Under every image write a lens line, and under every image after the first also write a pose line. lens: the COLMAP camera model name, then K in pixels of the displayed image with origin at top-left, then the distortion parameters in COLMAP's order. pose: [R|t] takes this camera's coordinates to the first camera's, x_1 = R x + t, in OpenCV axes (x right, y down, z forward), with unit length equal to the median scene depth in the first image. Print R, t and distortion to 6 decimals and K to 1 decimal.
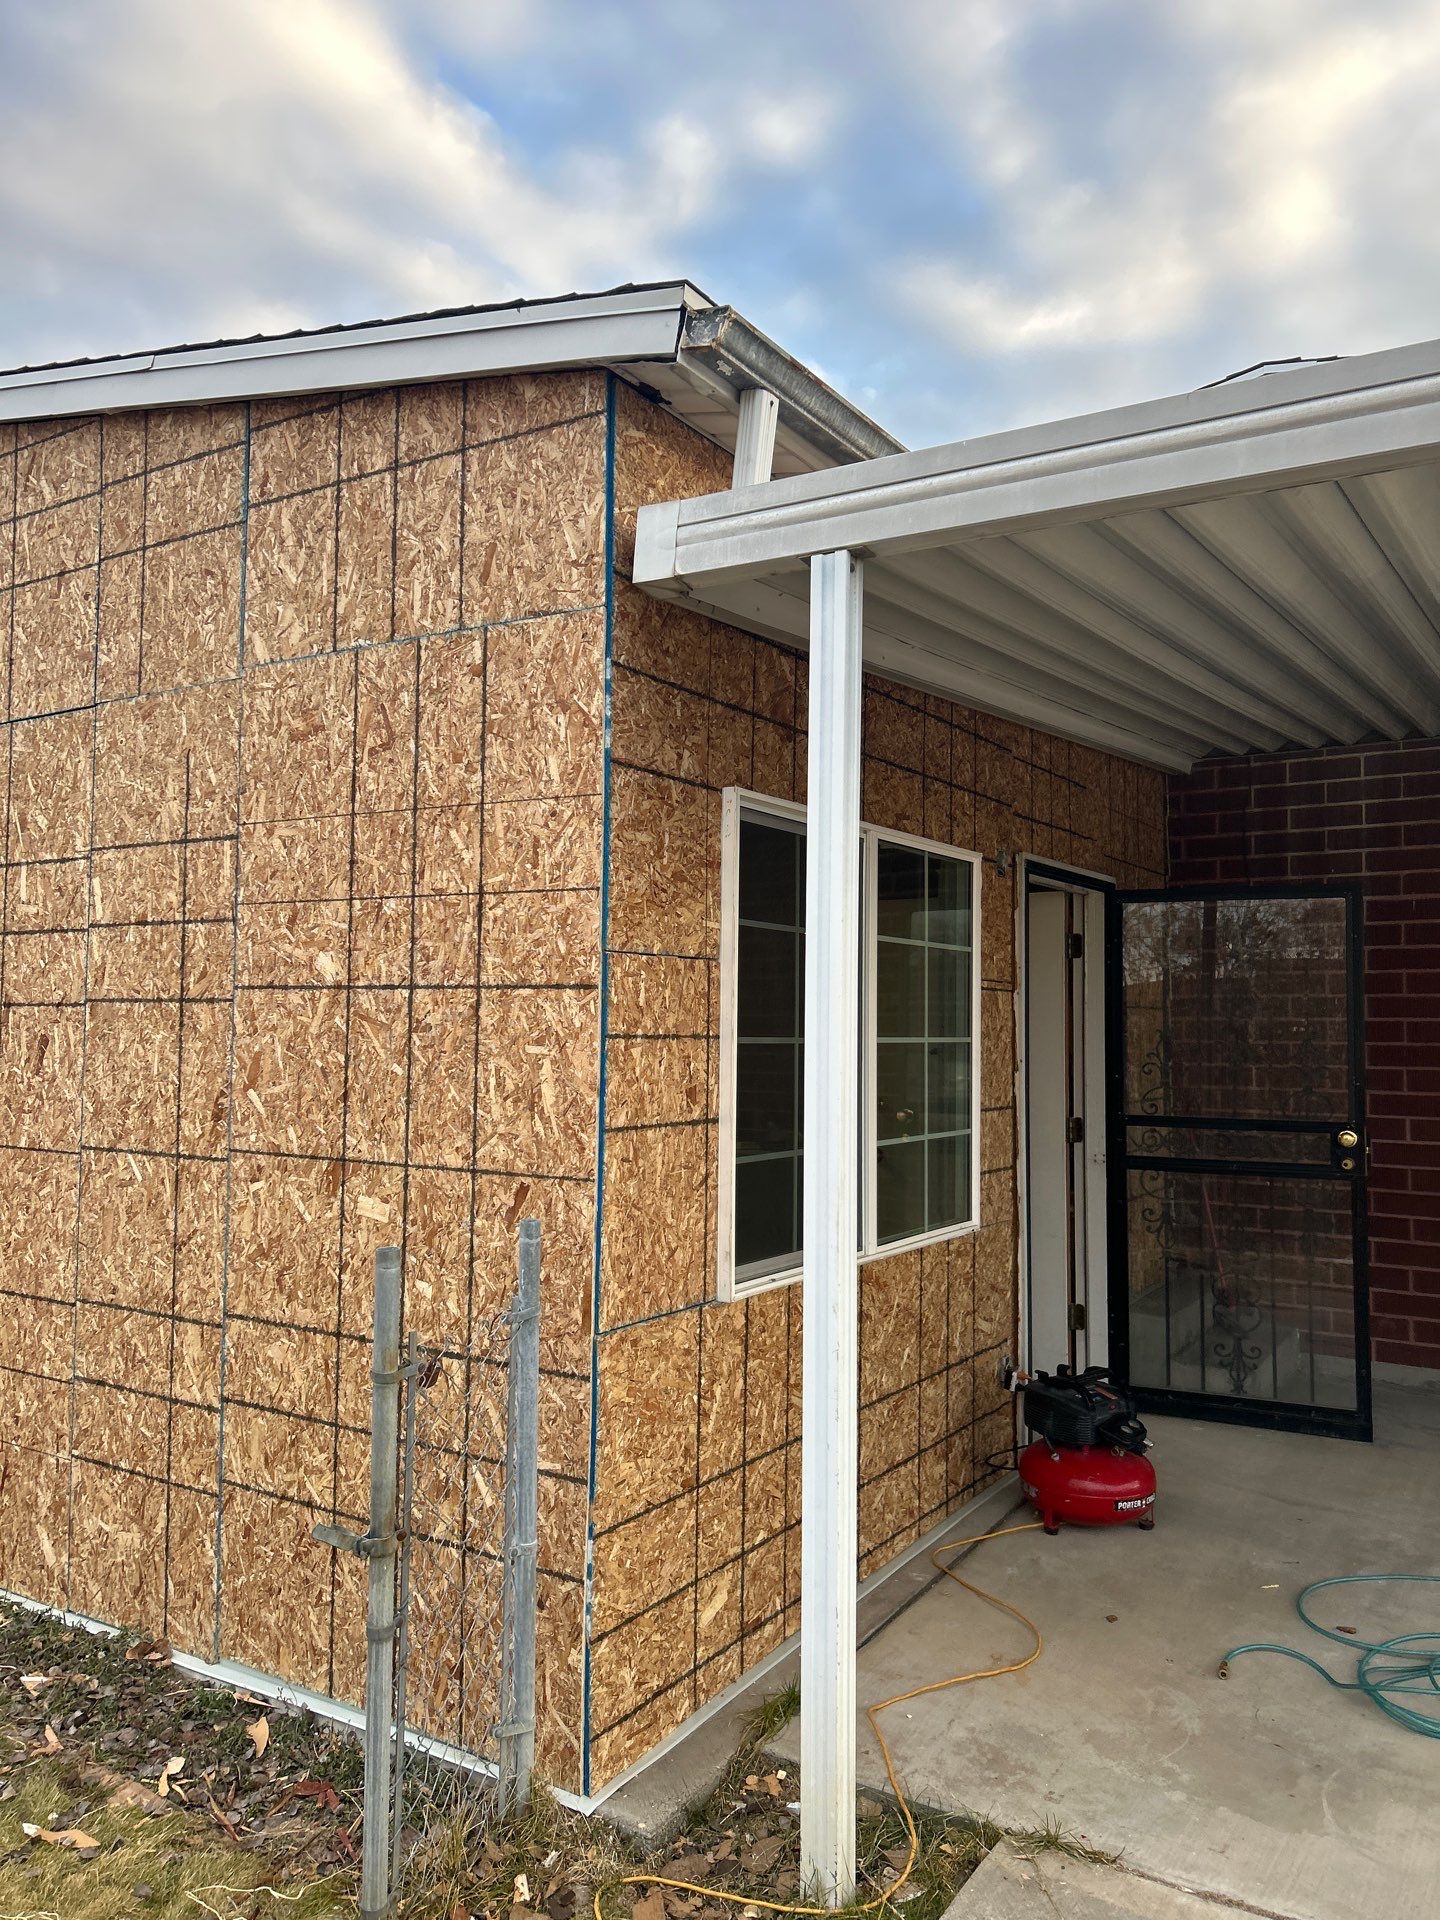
lens RADIAL K [[1437.4, 0, 720.0], [0, 1437.4, 960.0], [0, 0, 1]] dist [0.022160, -0.002577]
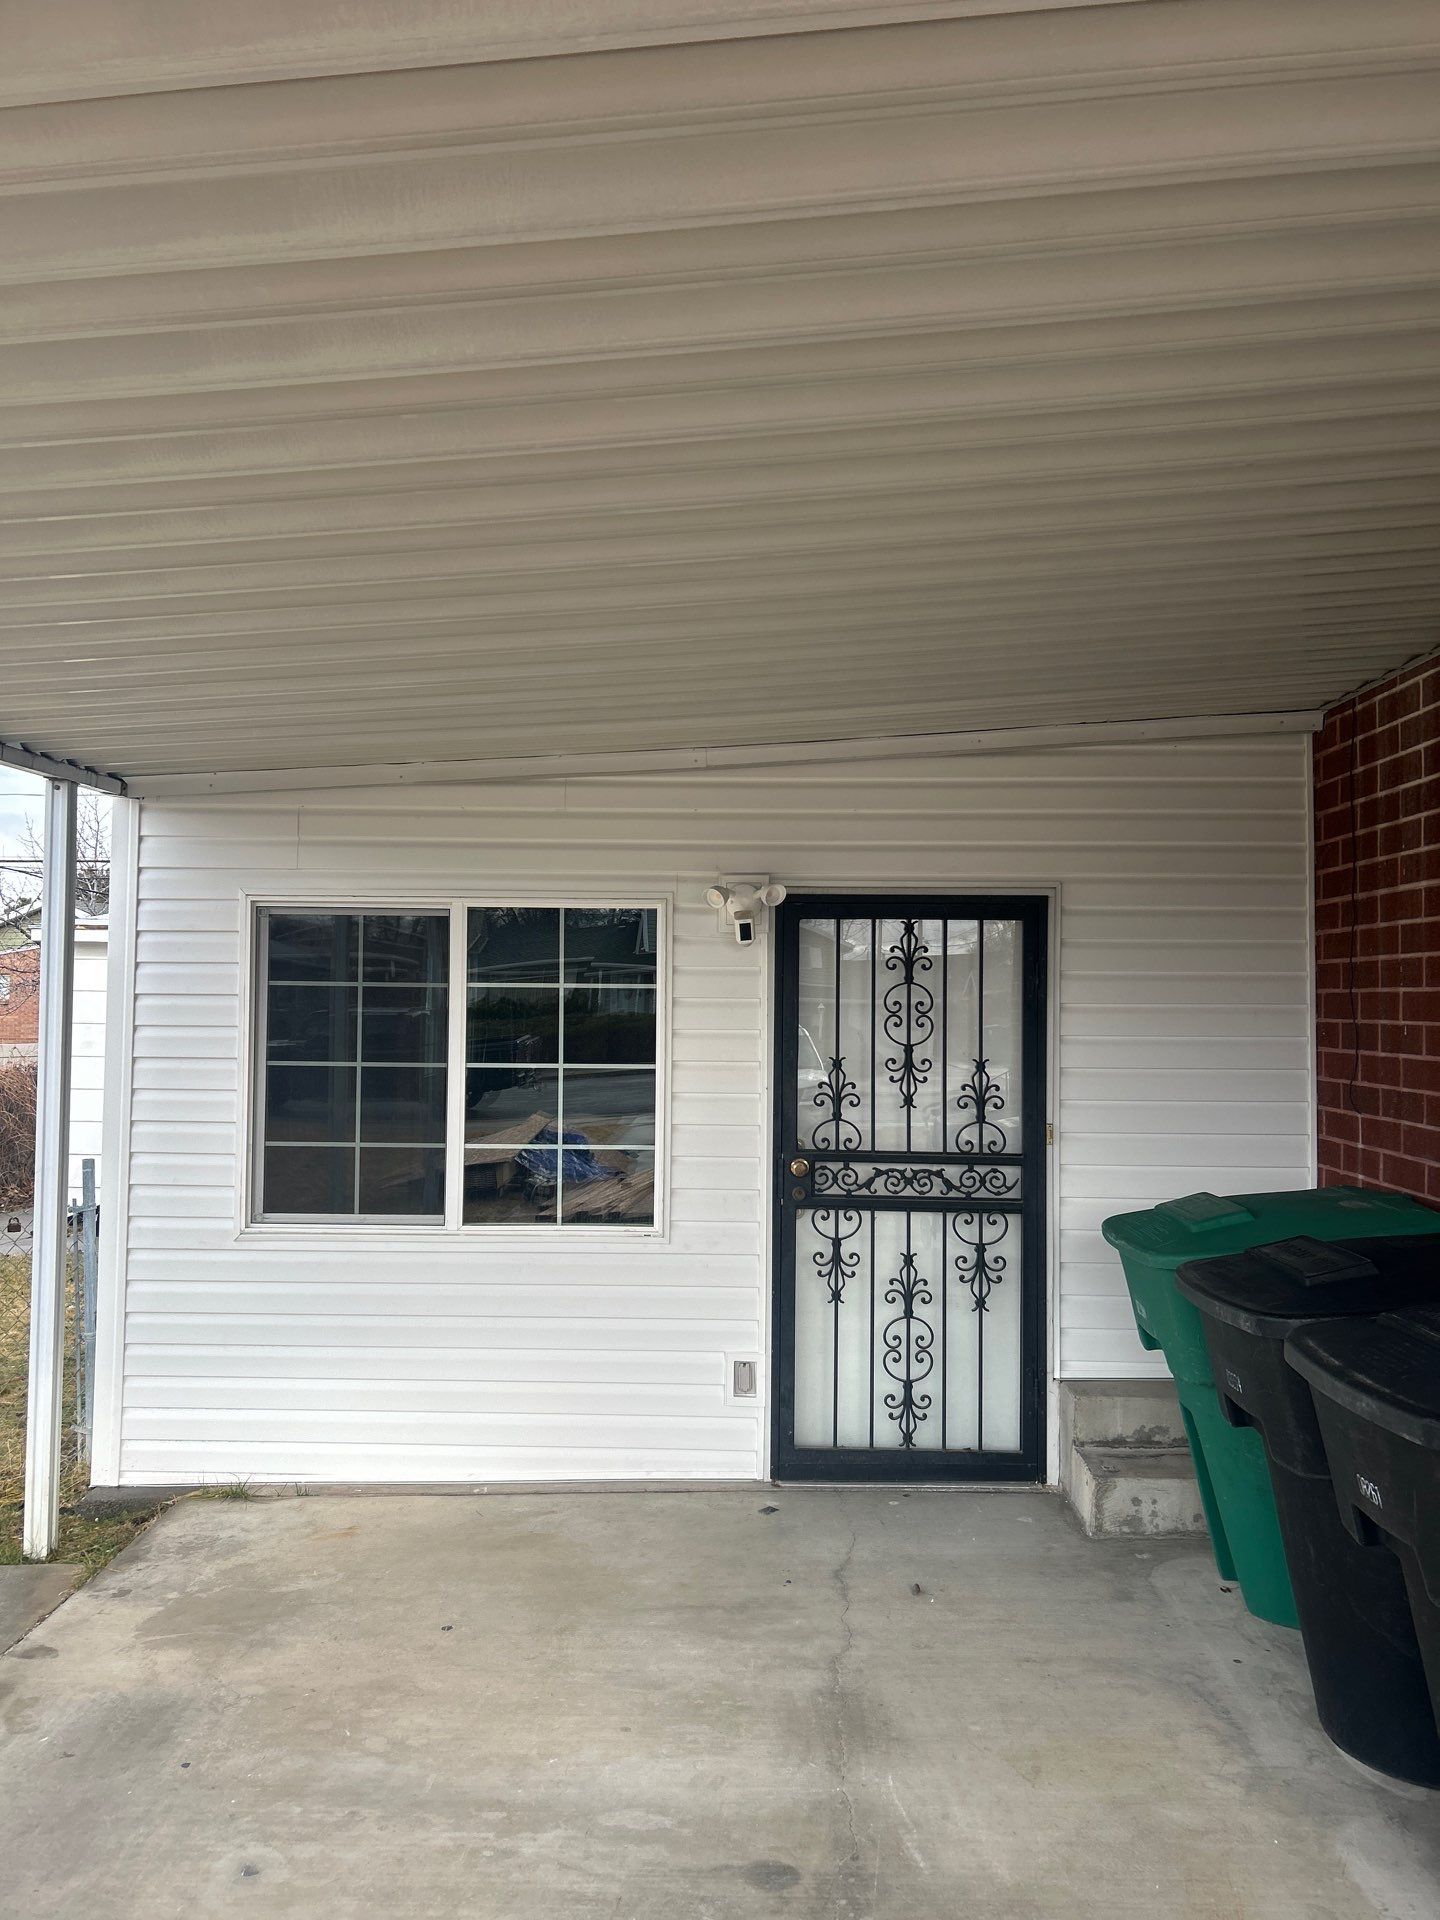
lens RADIAL K [[1437.4, 0, 720.0], [0, 1437.4, 960.0], [0, 0, 1]] dist [0.022160, -0.002577]
pose [[0.476916, -0.048534, -0.877608, 1.477563], [0.057977, 0.998037, -0.023688, 0.000312], [0.877035, -0.039584, 0.478793, 0.628900]]
